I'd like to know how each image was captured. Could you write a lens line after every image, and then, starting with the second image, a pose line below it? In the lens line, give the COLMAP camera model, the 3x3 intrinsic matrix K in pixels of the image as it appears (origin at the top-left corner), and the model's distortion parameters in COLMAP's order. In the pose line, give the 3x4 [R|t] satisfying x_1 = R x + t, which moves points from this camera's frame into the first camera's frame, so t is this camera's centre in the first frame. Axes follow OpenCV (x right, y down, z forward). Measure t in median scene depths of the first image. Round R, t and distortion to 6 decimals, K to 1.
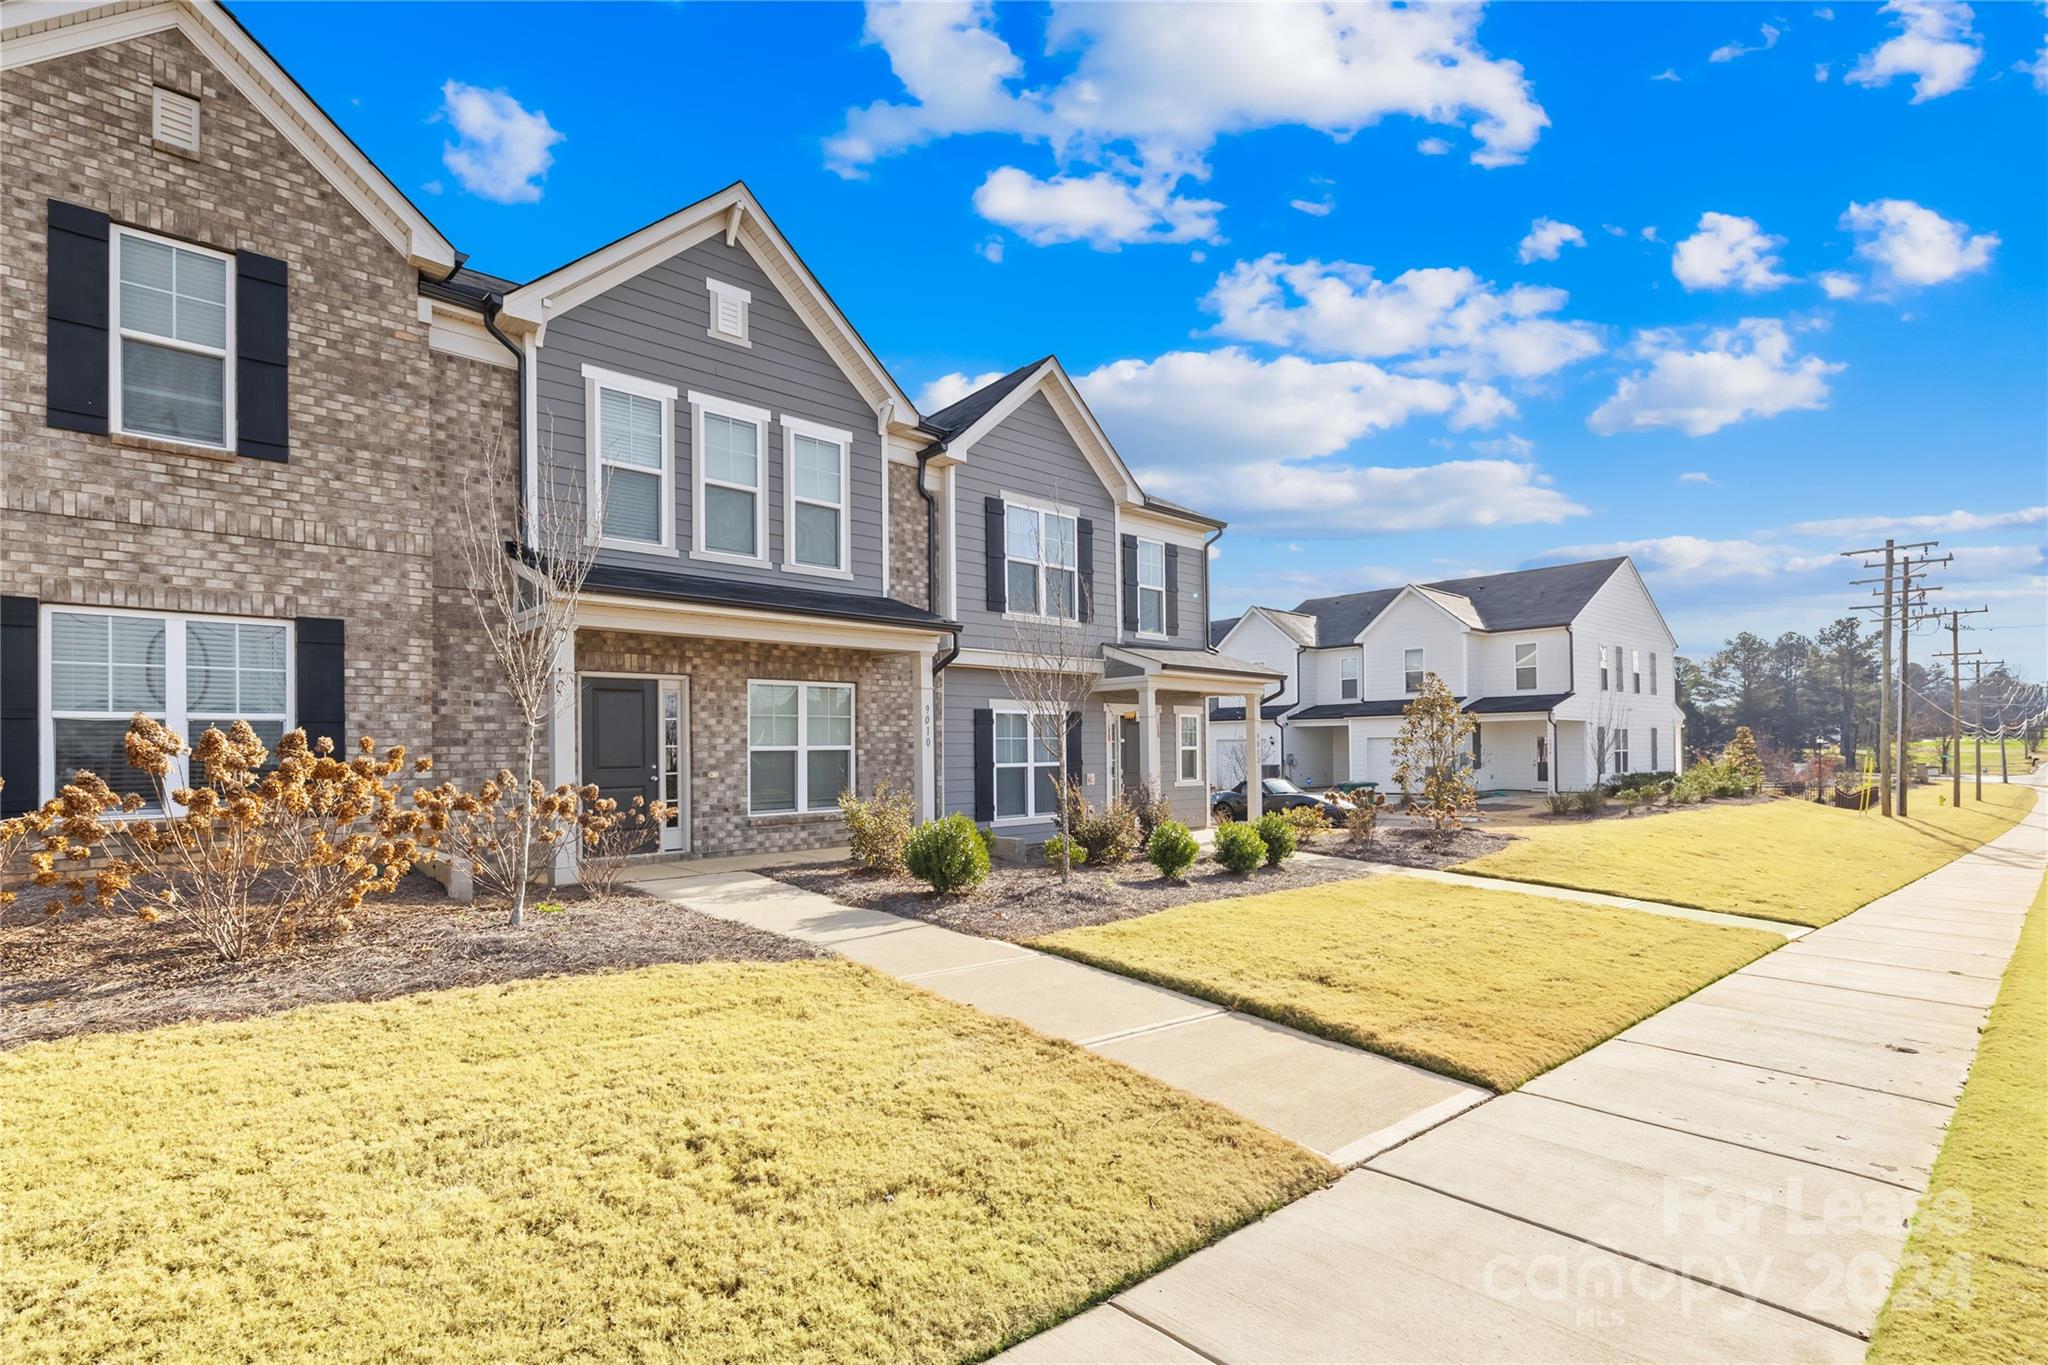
lens RADIAL K [[904.1, 0, 1022.2], [0, 904.1, 743.4], [0, 0, 1]] dist [0.000429, -0.000211]
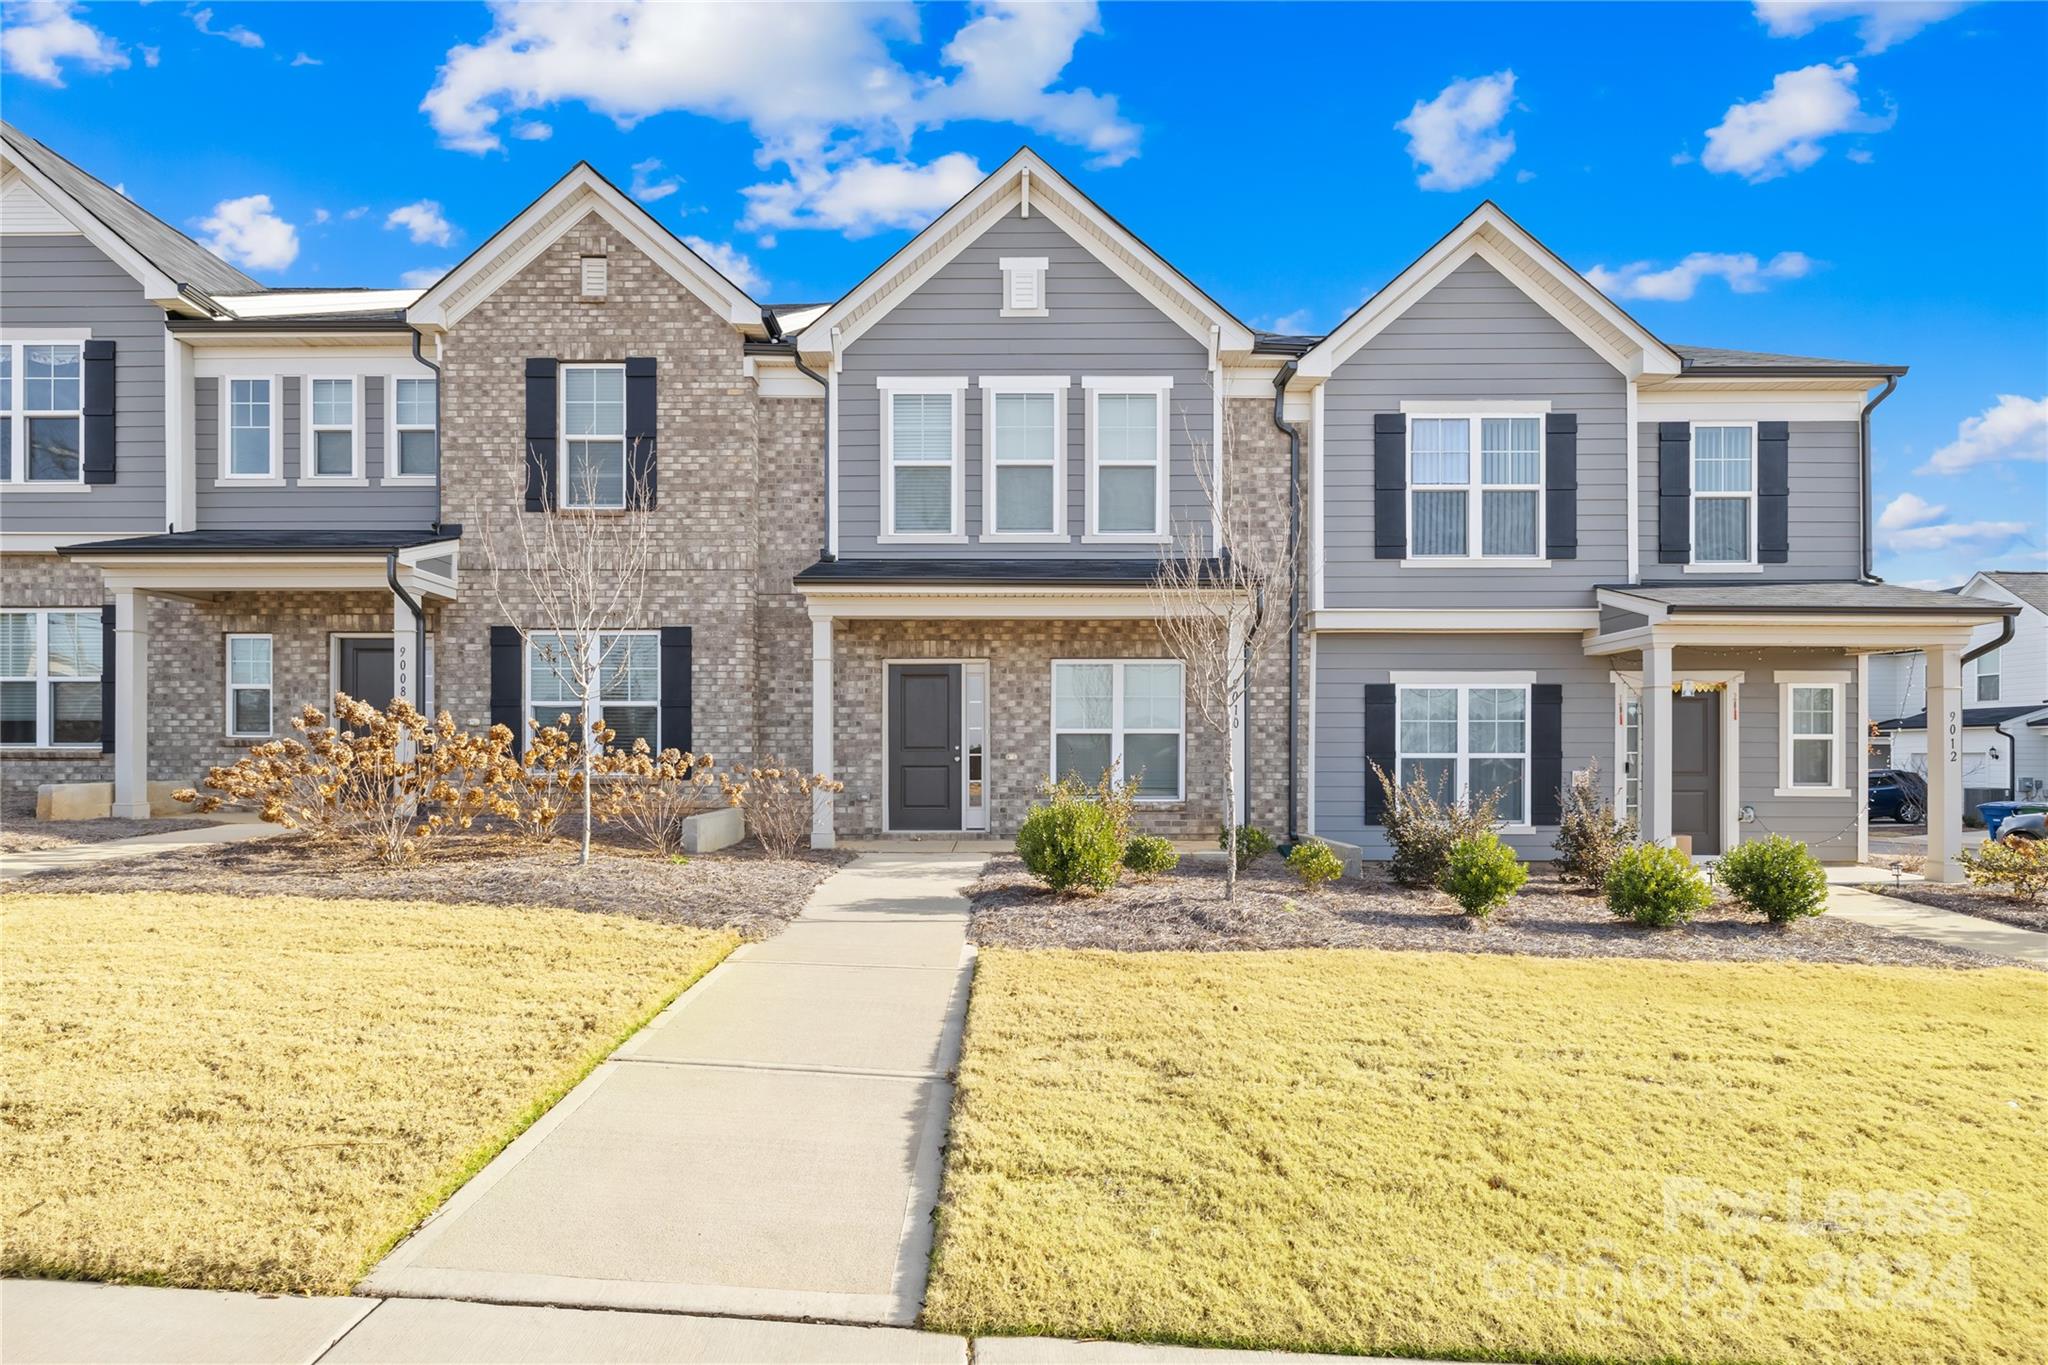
lens RADIAL K [[929.6, 0, 1023.7], [0, 929.6, 753.9], [0, 0, 1]] dist [-0.000341, 0.000263]
pose [[0.748900, 0.011067, -0.662590, 0.422797], [-0.002920, 0.999906, 0.013401, 0.021351], [0.662676, -0.008101, 0.748862, 0.290192]]
